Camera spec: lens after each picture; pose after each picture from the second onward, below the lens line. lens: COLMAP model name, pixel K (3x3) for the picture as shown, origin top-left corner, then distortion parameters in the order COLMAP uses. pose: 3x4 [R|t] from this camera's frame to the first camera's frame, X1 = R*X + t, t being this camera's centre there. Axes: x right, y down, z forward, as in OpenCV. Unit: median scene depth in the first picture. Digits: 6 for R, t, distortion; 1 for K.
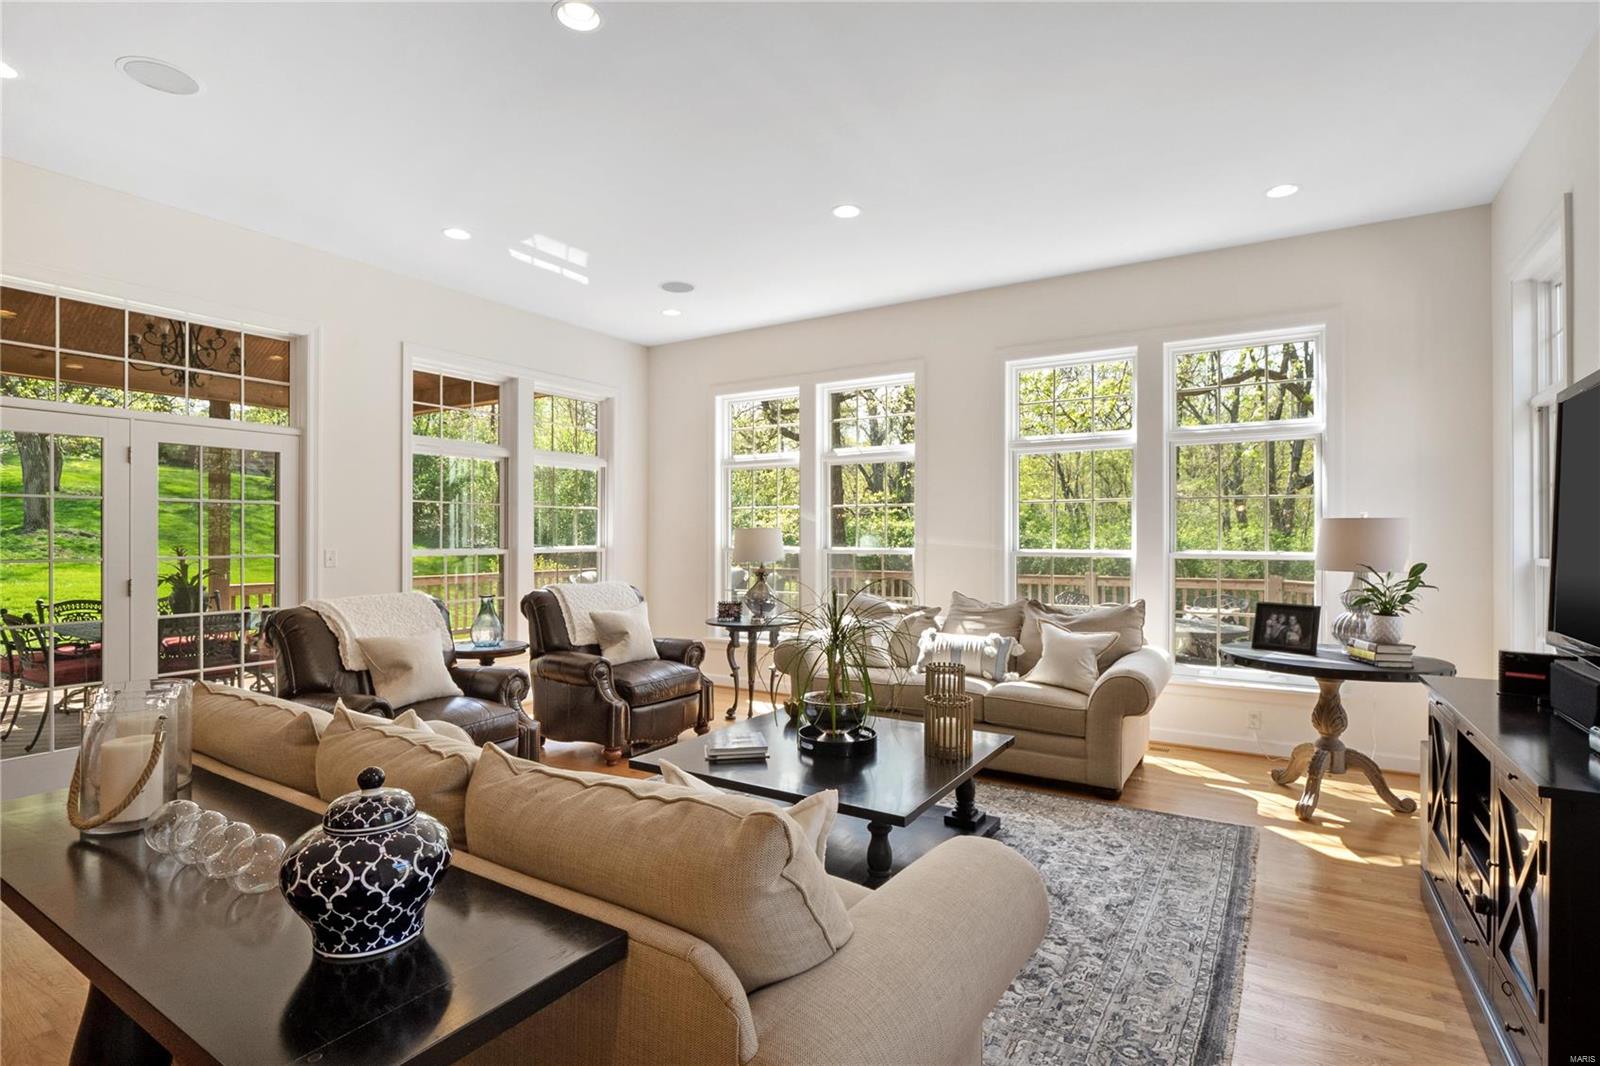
lens RADIAL K [[786.7, 0, 797.2], [0, 786.7, 536.6], [0, 0, 1]] dist [0.004444, -0.002101]
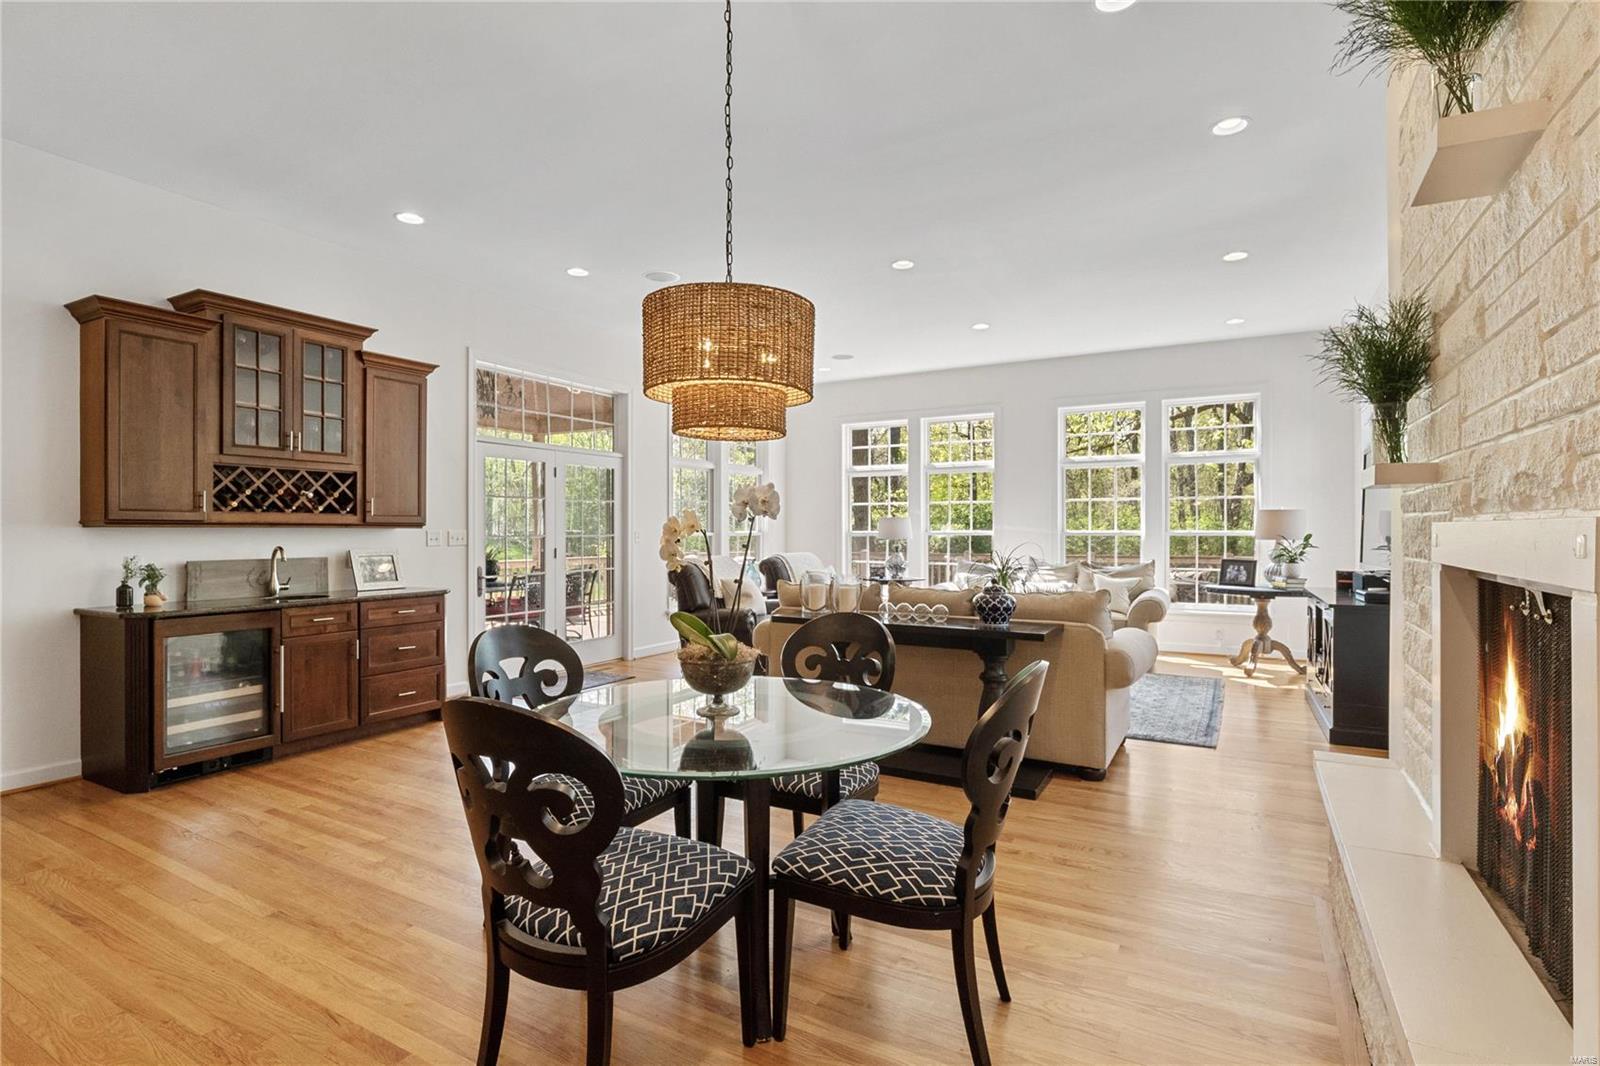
lens RADIAL K [[786.7, 0, 785.0], [0, 786.7, 527.1], [0, 0, 1]] dist [0.004444, -0.002101]
pose [[0.999242, -0.000786, 0.038928, -0.419664], [0.000946, 0.999991, -0.004114, 0.019642], [-0.038924, 0.004148, 0.999234, -0.657122]]
